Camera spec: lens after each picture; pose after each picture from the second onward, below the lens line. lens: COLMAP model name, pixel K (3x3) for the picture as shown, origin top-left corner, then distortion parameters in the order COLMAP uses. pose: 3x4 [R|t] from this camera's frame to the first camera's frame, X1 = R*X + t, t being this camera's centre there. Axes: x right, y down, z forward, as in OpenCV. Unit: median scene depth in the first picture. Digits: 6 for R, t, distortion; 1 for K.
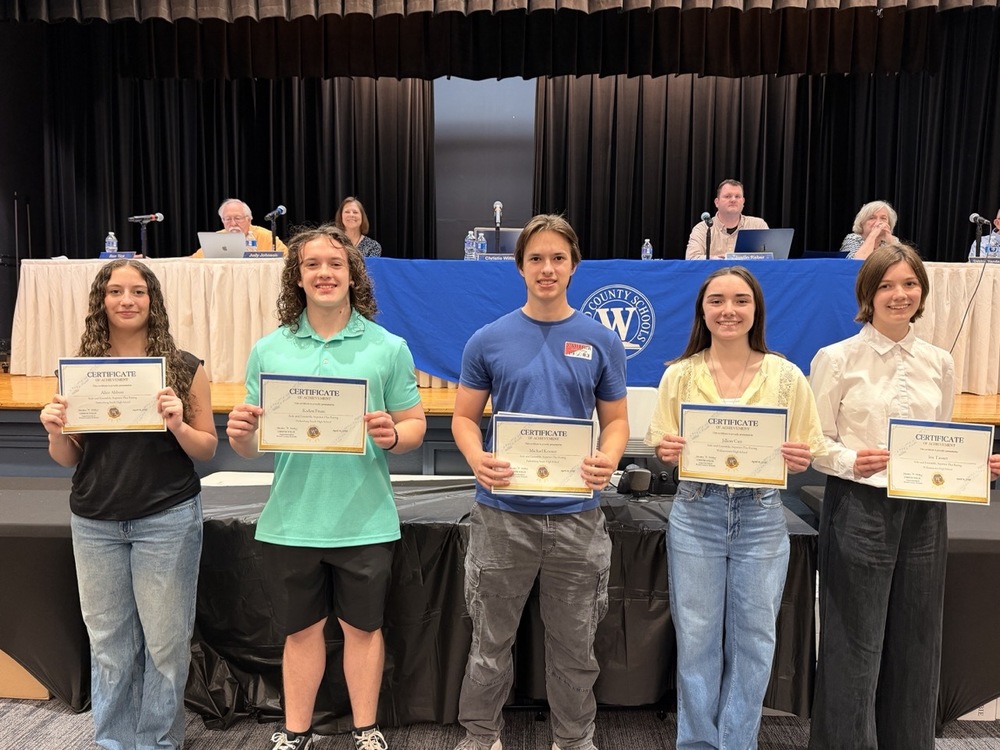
lens RADIAL K [[708.4, 0, 504.0], [0, 708.4, 373.2], [0, 0, 1]] dist [0.025297, -0.031904]
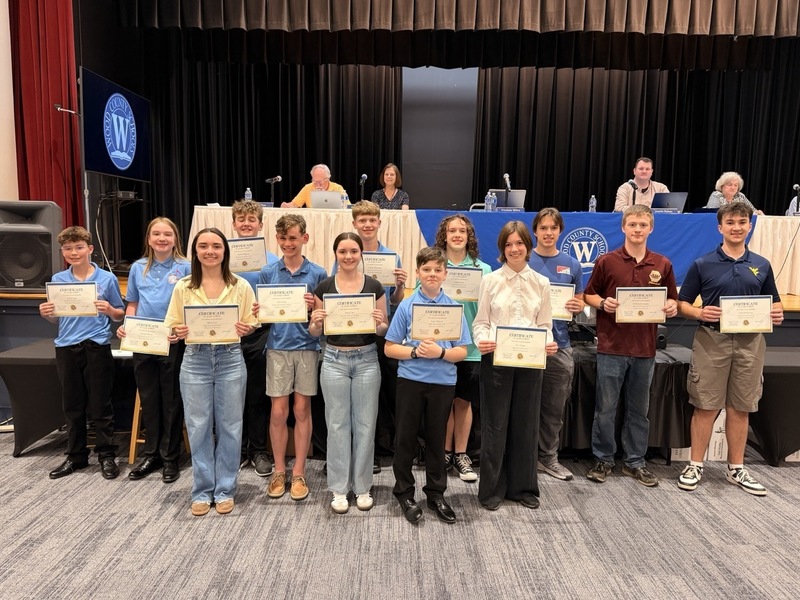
lens RADIAL K [[630.4, 0, 401.0], [0, 630.4, 299.4], [0, 0, 1]] dist [0.014763, -0.024089]
pose [[0.998987, 0.002547, 0.044938, -0.254886], [-0.004285, 0.999245, 0.038614, -0.010234], [-0.044806, -0.038767, 0.998243, -0.343658]]
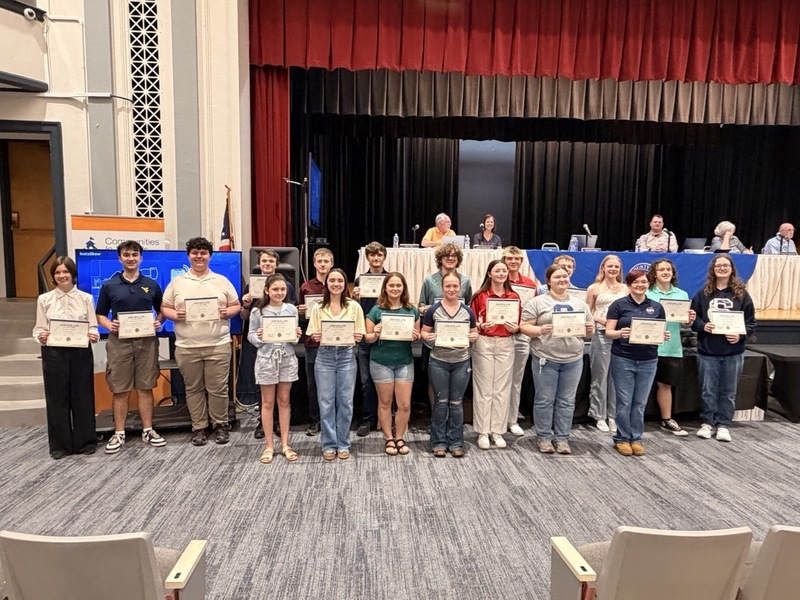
lens RADIAL K [[531.3, 0, 394.4], [0, 531.3, 303.3], [0, 0, 1]] dist [-0.002234, 0.001744]
pose [[0.995567, -0.002648, 0.094021, -0.639705], [0.000501, 0.999739, 0.022847, -0.024740], [-0.094057, -0.022698, 0.995308, -0.526143]]
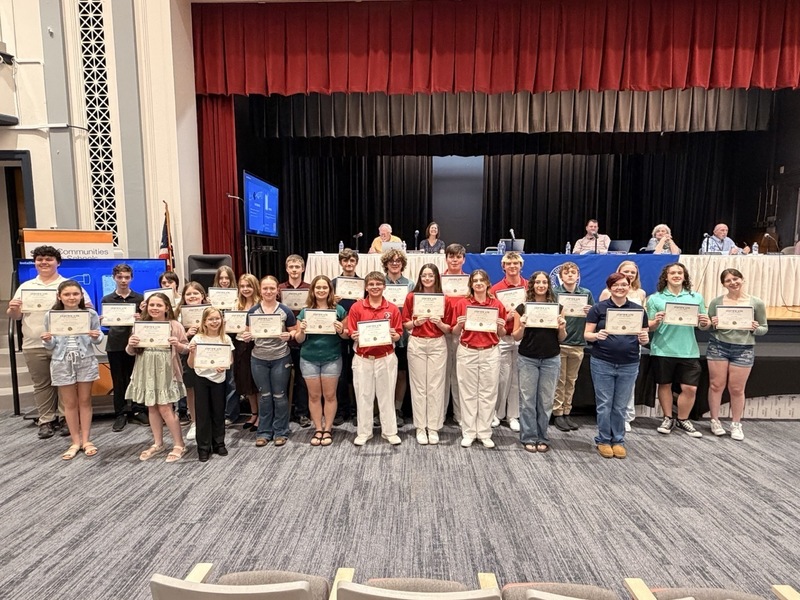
lens RADIAL K [[446.4, 0, 398.1], [0, 446.4, 302.9], [0, 0, 1]] dist [-0.001770, 0.000810]
pose [[0.999971, -0.007651, 0.000051, -0.329793], [0.007646, 0.999582, 0.027888, -0.029497], [-0.000264, -0.027887, 0.999611, -0.446211]]
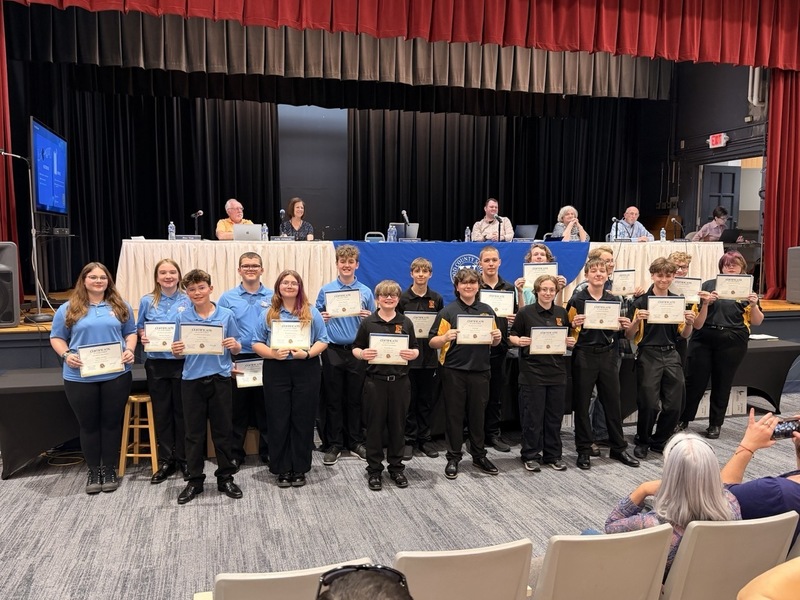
lens RADIAL K [[656.3, 0, 395.4], [0, 656.3, 304.4], [0, 0, 1]] dist [0.068025, -0.100836]
pose [[0.952957, -0.035913, 0.300971, -0.476134], [0.028747, 0.999189, 0.028205, -0.030455], [-0.301740, -0.018226, 0.953216, -0.579638]]
